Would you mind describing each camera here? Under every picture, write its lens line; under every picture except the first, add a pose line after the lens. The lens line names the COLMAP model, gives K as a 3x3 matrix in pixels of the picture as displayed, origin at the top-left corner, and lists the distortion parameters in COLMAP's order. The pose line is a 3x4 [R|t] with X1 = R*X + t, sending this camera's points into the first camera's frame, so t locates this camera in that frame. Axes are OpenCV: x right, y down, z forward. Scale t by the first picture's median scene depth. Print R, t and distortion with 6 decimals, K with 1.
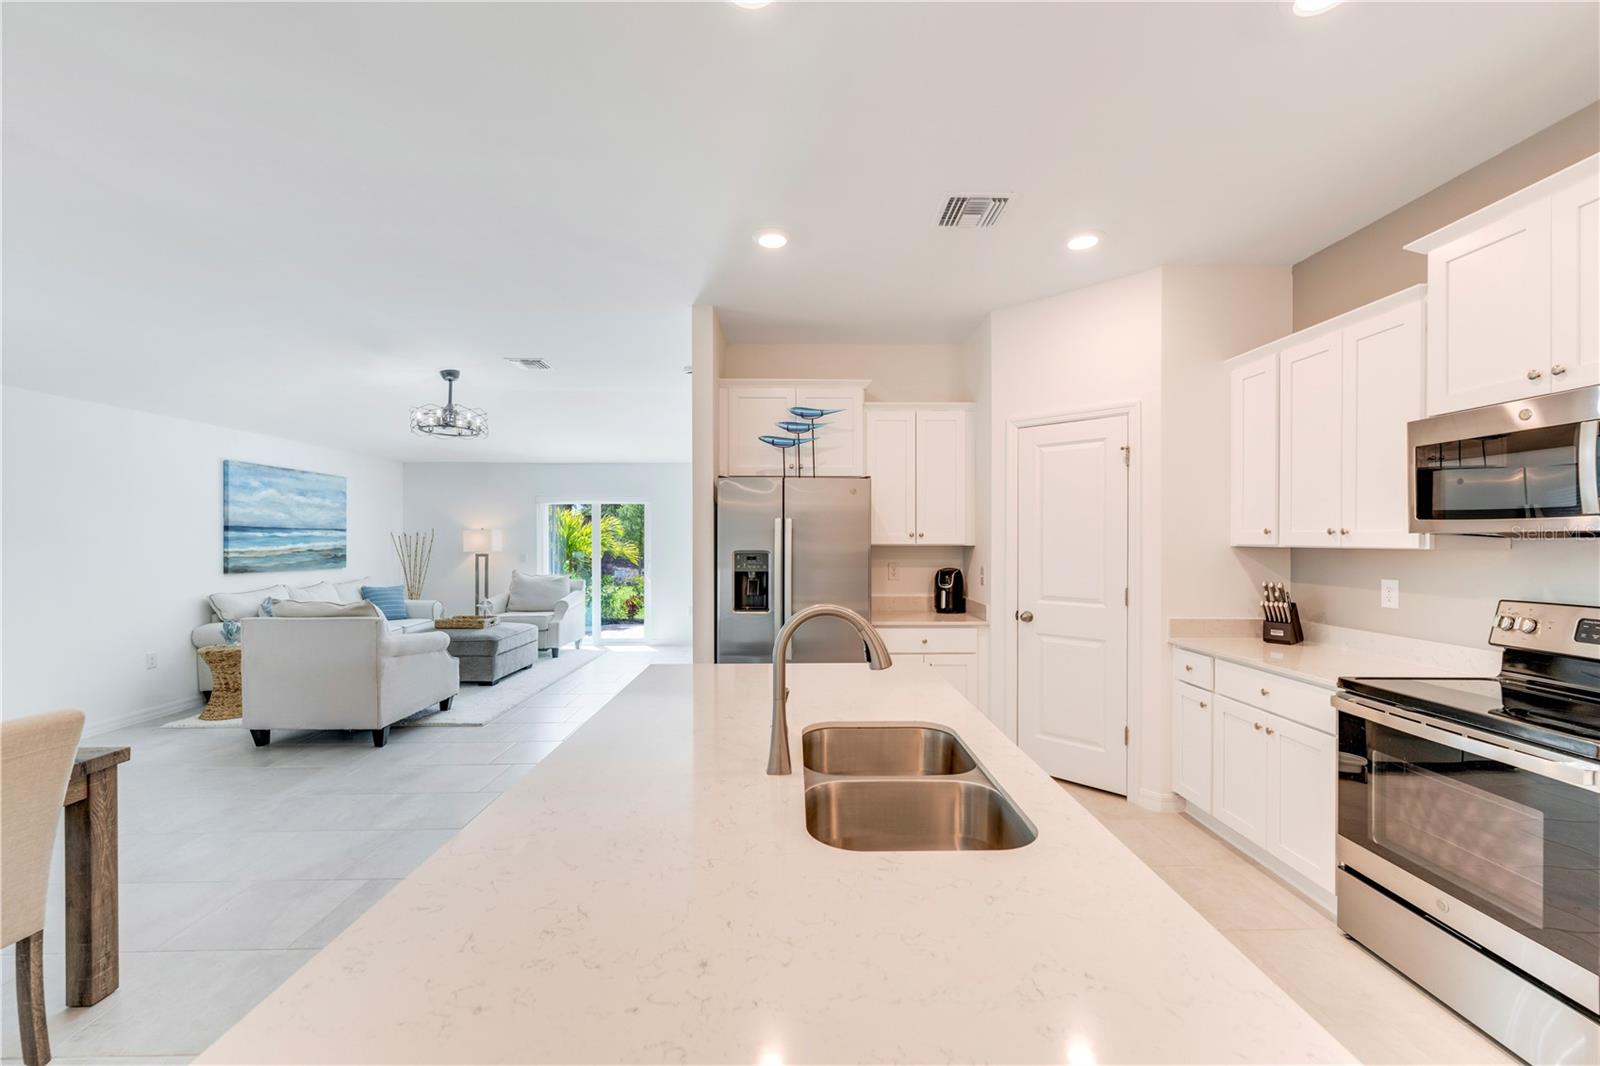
lens RADIAL K [[643.7, 0, 801.6], [0, 643.7, 539.4], [0, 0, 1]] dist [0.000998, -0.000094]
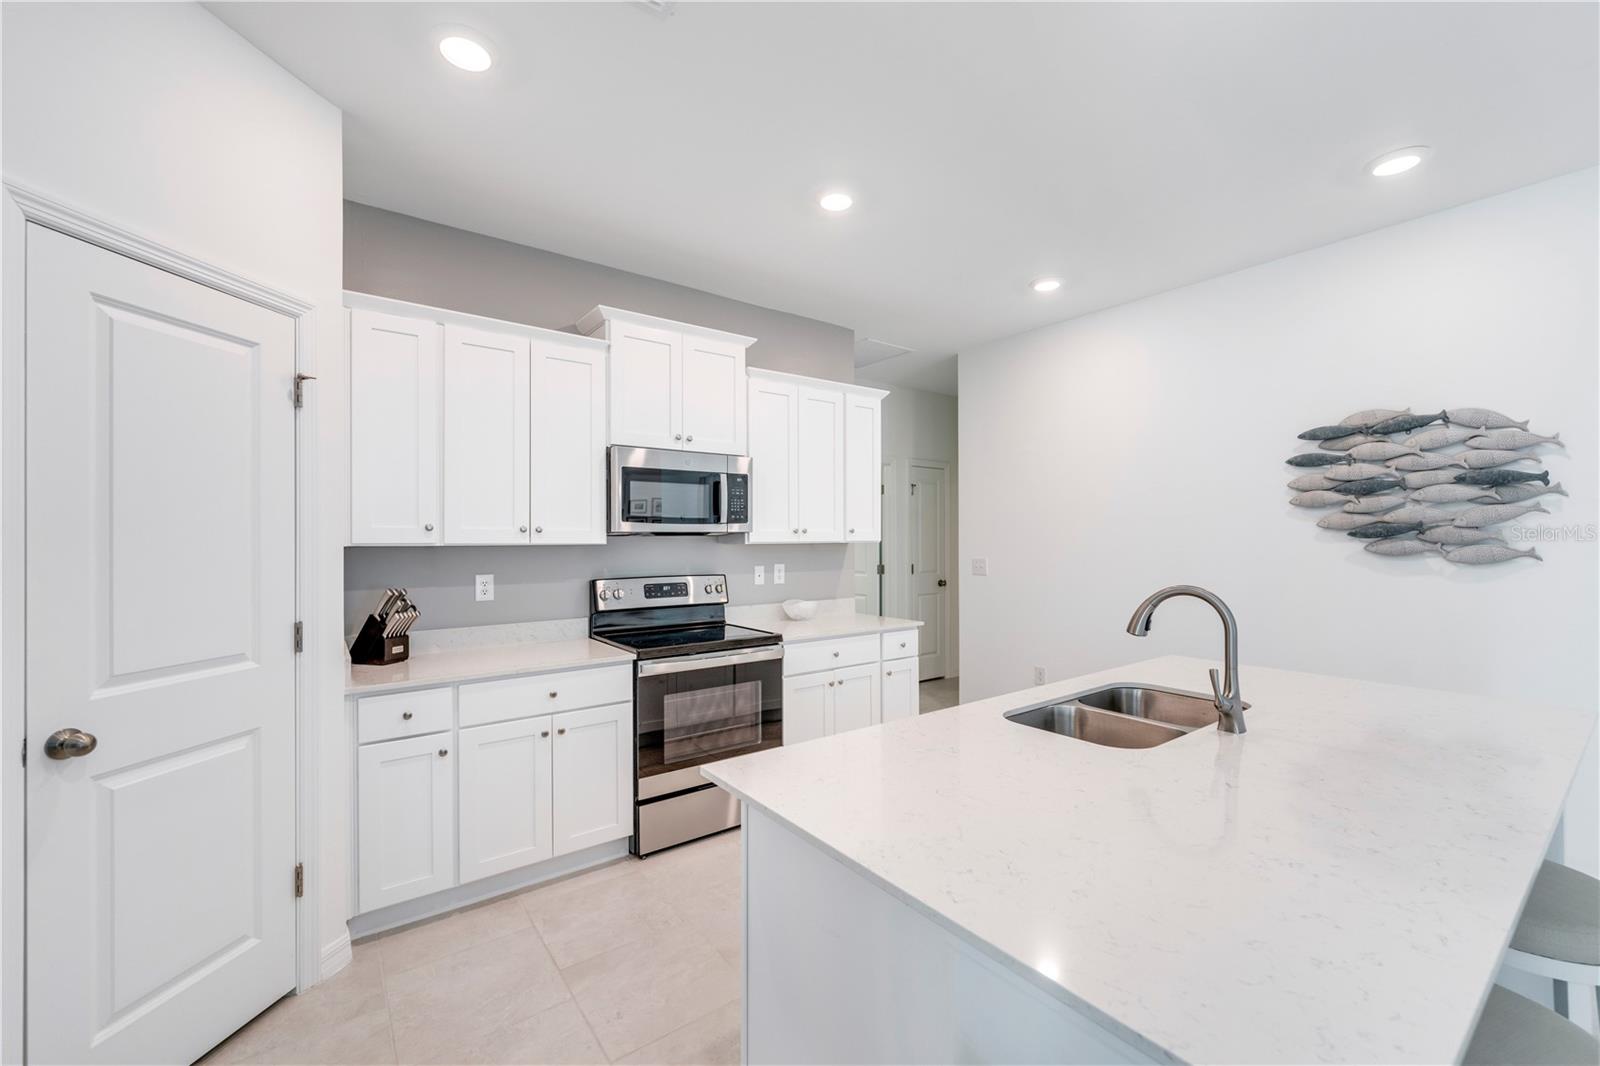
lens RADIAL K [[643.7, 0, 801.6], [0, 643.7, 539.4], [0, 0, 1]] dist [0.000998, -0.000094]
pose [[-0.583350, 0.000601, 0.812220, -0.127879], [0.003394, 0.999993, 0.001697, 0.001735], [-0.812214, 0.003746, -0.583348, 0.562405]]
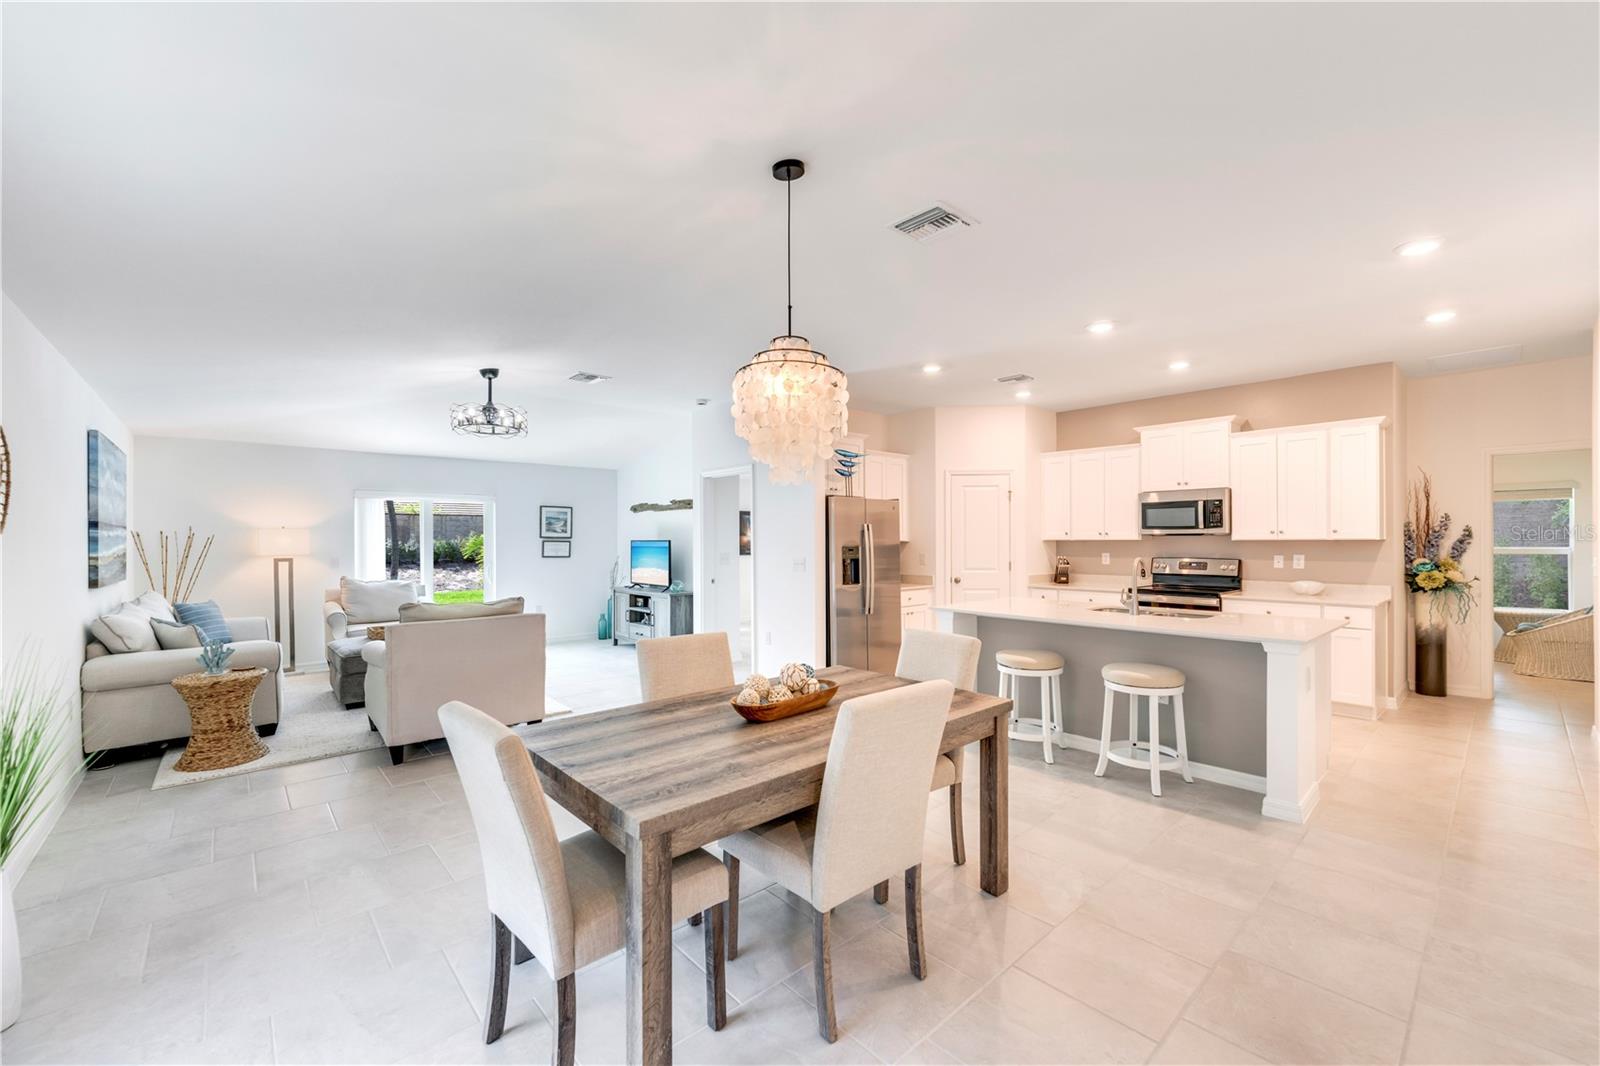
lens RADIAL K [[646.8, 0, 795.1], [0, 646.8, 538.3], [0, 0, 1]] dist [0.000867, -0.000150]
pose [[0.760392, -0.002111, 0.649460, -0.757096], [0.004593, 0.999987, -0.002127, 0.002606], [-0.649448, 0.004600, 0.760392, -0.053884]]
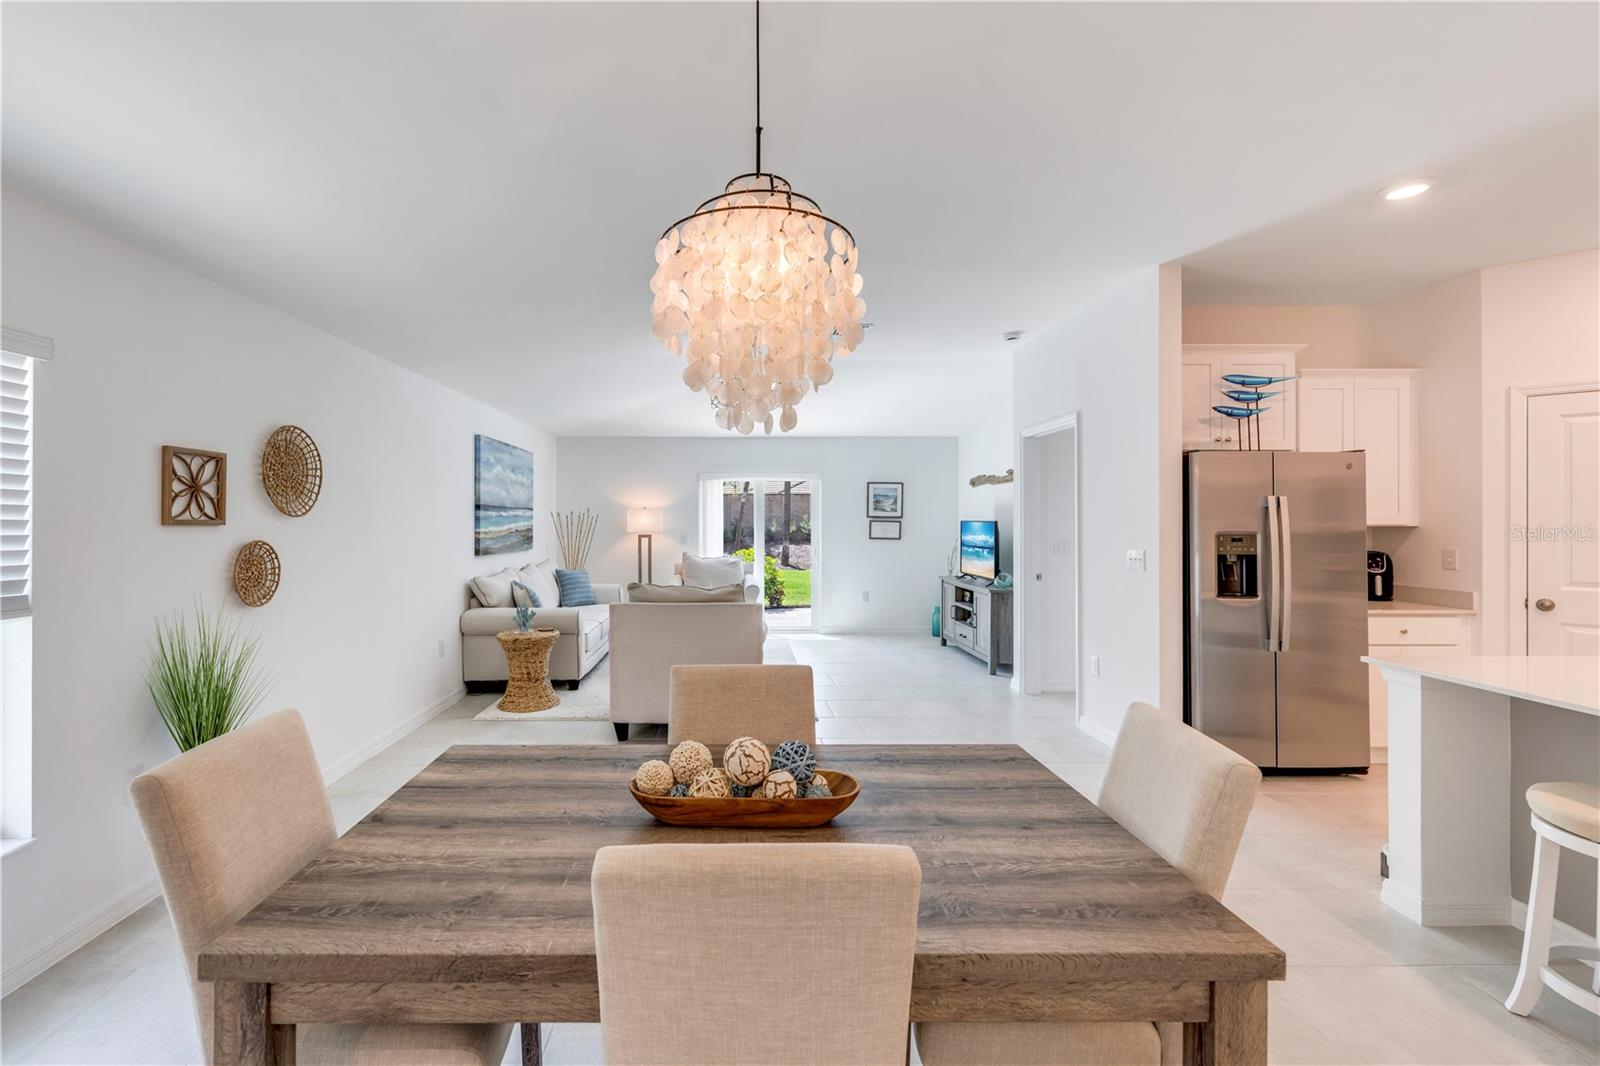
lens RADIAL K [[690.2, 0, 726.6], [0, 690.2, 516.2], [0, 0, 1]] dist [-0.001569, -0.000263]
pose [[0.999692, 0.000550, -0.024818, -0.498930], [-0.000676, 0.999987, -0.005080, 0.000660], [0.024815, 0.005095, 0.999679, 0.003629]]
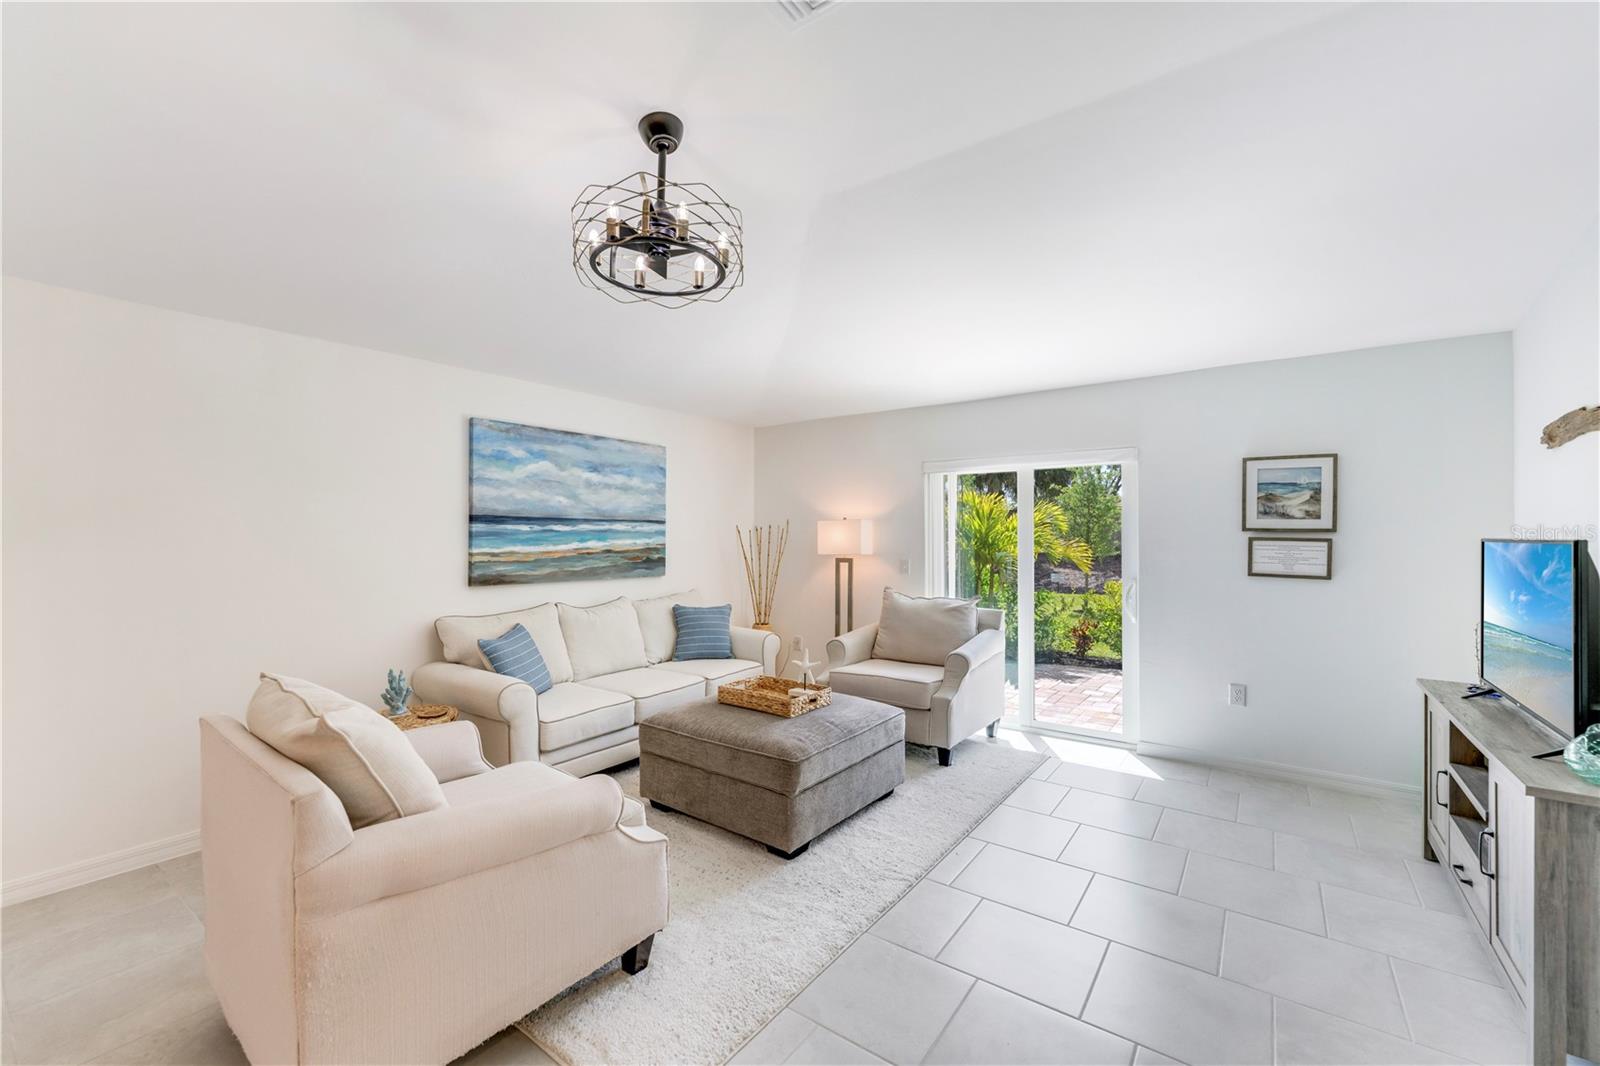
lens RADIAL K [[648.4, 0, 803.6], [0, 648.4, 535.9], [0, 0, 1]] dist [-0.000689, -0.000325]
pose [[0.799403, 0.000213, -0.600796, -0.205038], [-0.000360, 1.000000, -0.000125, 0.000688], [0.600796, 0.000316, 0.799403, 0.658047]]
